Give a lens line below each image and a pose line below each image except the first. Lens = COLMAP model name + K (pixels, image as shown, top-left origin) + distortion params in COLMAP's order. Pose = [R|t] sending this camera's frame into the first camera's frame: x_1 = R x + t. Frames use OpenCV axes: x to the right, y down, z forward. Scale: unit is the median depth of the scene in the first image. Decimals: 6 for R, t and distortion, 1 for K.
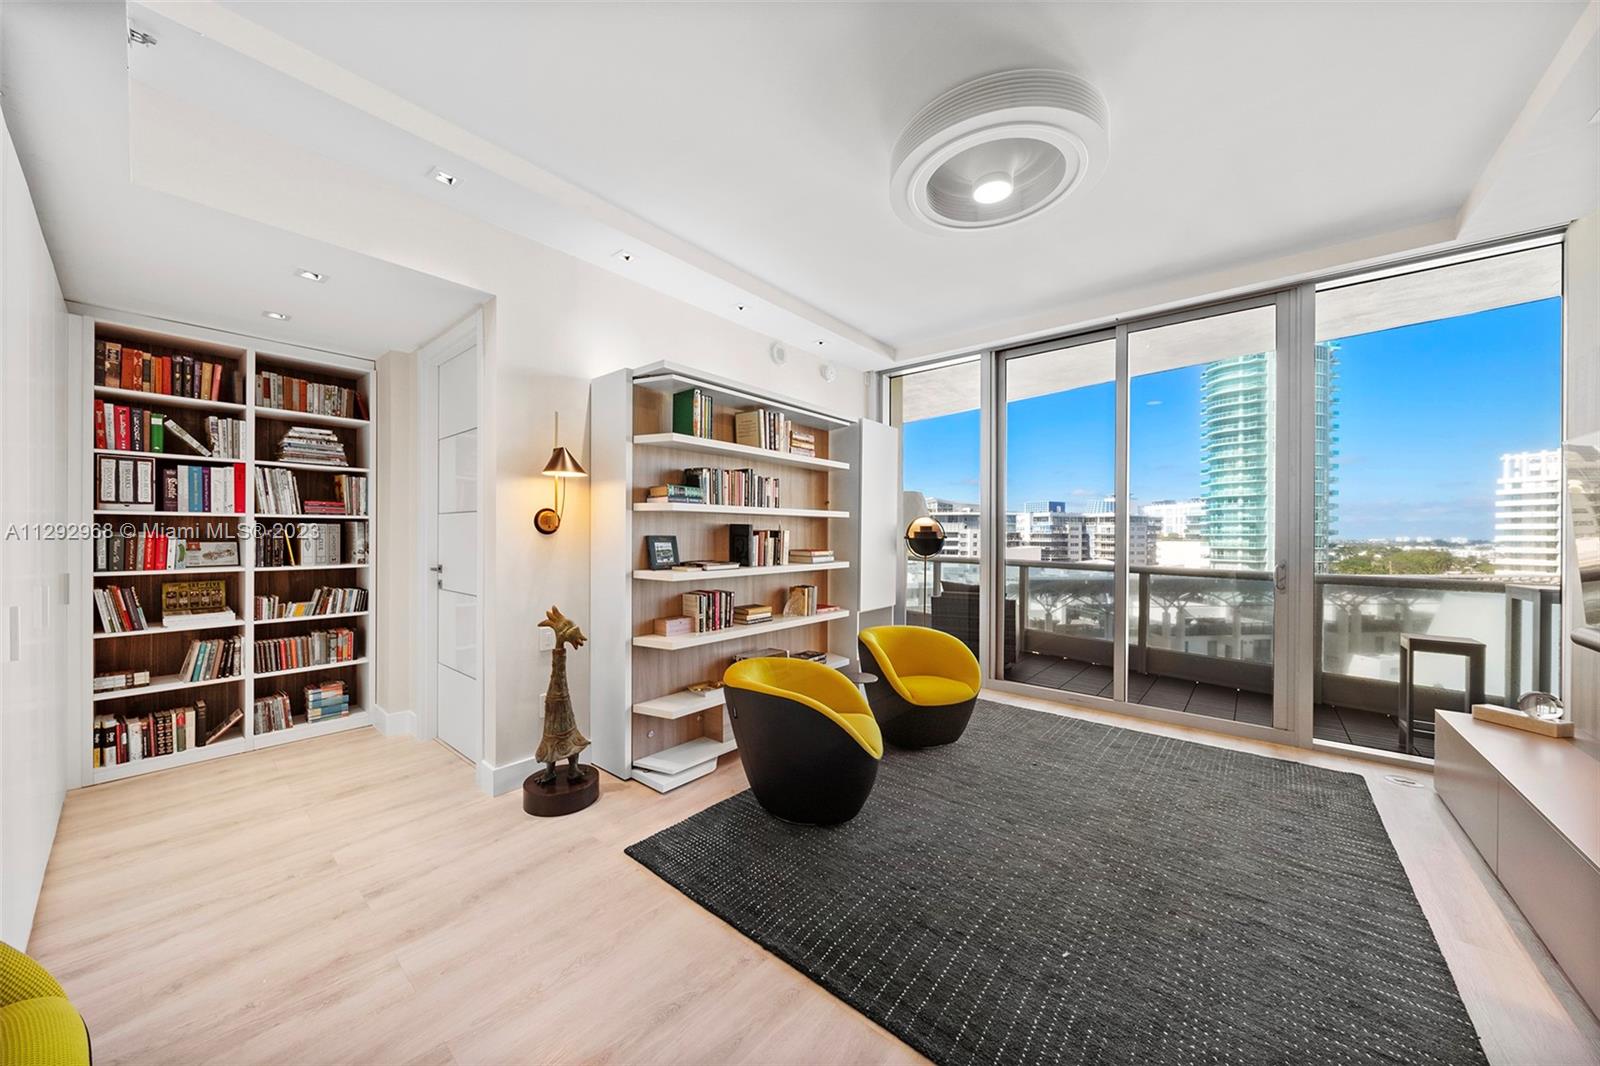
lens RADIAL K [[556.5, 0, 800.6], [0, 556.5, 537.9], [0, 0, 1]] dist [-0.005116, 0.000160]
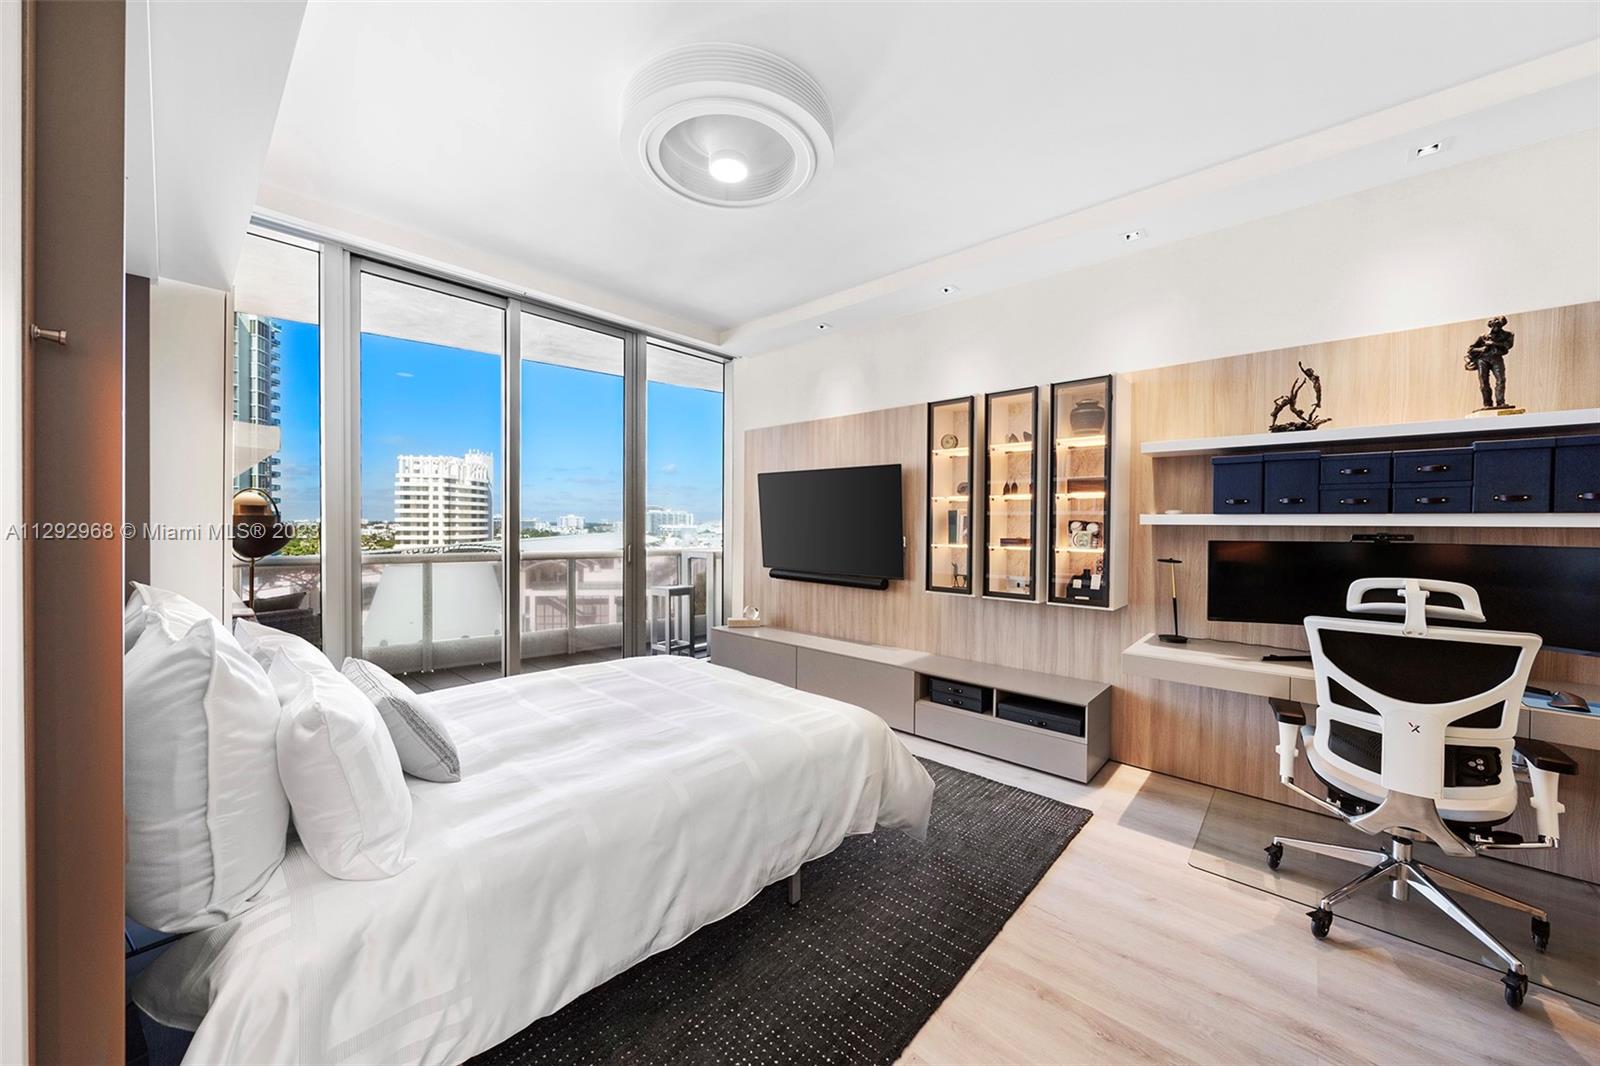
lens RADIAL K [[556.5, 0, 795.8], [0, 556.5, 531.4], [0, 0, 1]] dist [-0.005116, 0.000160]
pose [[0.046879, -0.019879, 0.998703, -0.411689], [-0.002694, 0.999796, 0.020027, -0.008875], [-0.998897, -0.003629, 0.046816, 0.547271]]
